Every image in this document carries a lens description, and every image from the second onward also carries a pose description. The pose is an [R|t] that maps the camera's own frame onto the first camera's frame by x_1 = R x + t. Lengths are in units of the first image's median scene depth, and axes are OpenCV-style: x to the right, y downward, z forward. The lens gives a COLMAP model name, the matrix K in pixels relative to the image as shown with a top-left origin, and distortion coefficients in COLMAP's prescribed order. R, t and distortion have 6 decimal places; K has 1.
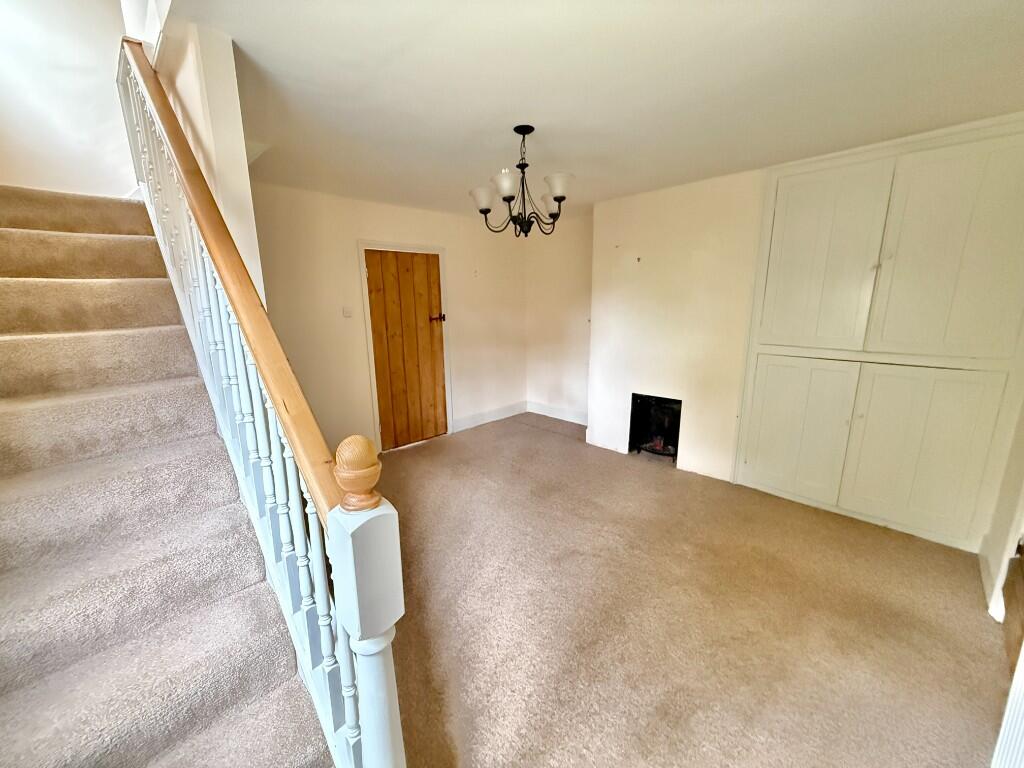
lens RADIAL K [[407.6, 0, 511.5], [0, 407.6, 386.1], [0, 0, 1]] dist [0.000166, 0.000026]
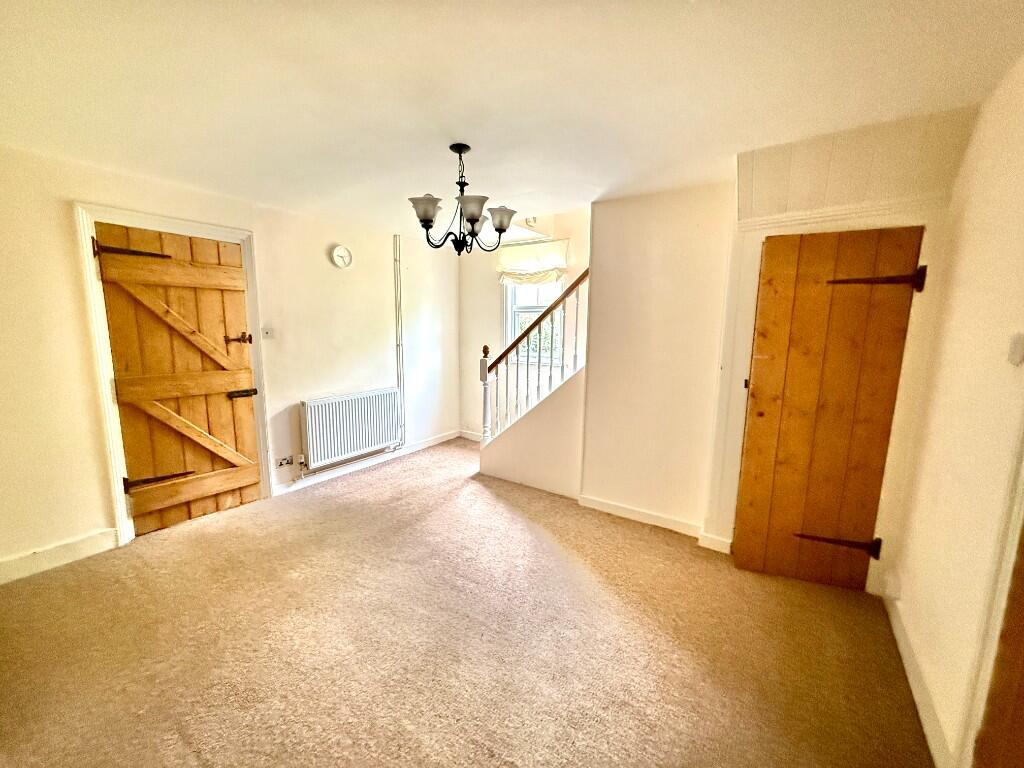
lens RADIAL K [[407.6, 0, 511.5], [0, 407.6, 386.1], [0, 0, 1]] dist [0.000166, 0.000026]
pose [[-0.983570, 0.025183, -0.178761, 0.098939], [-0.039743, 0.935722, 0.350491, -0.435714], [0.176097, 0.351837, -0.919348, 2.106707]]
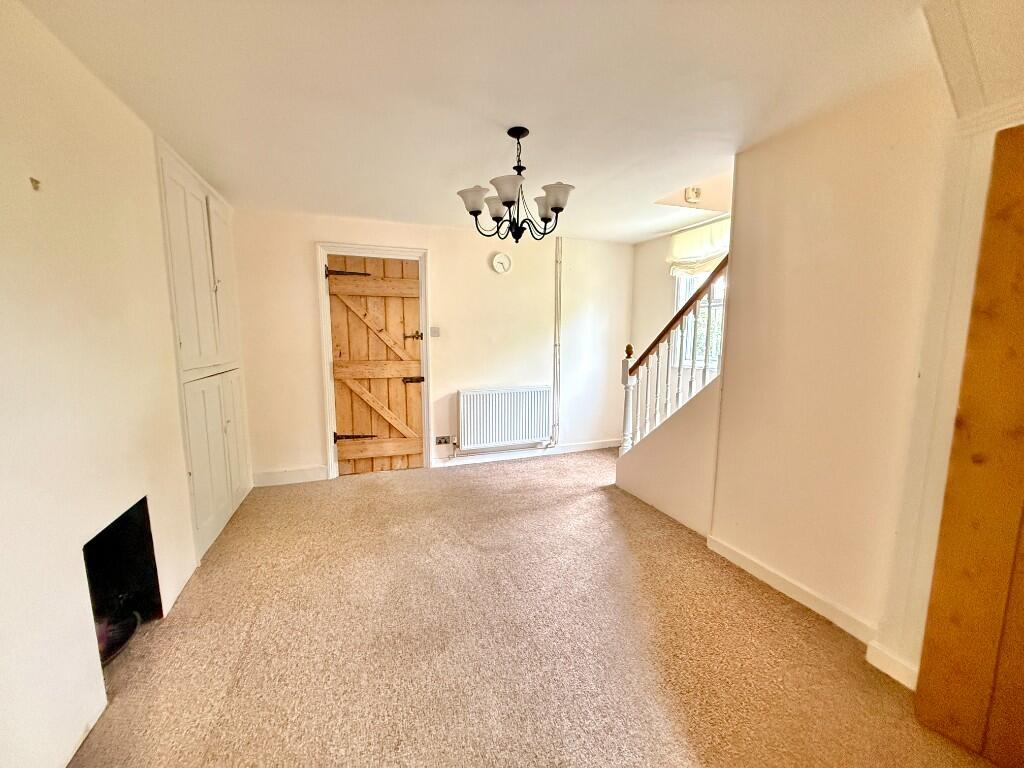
lens RADIAL K [[407.6, 0, 511.5], [0, 407.6, 386.1], [0, 0, 1]] dist [0.000166, 0.000026]
pose [[-0.910672, -0.046203, 0.410538, -0.371895], [0.092539, 0.945663, 0.311701, -0.360380], [-0.402632, 0.321848, -0.856914, 1.997067]]
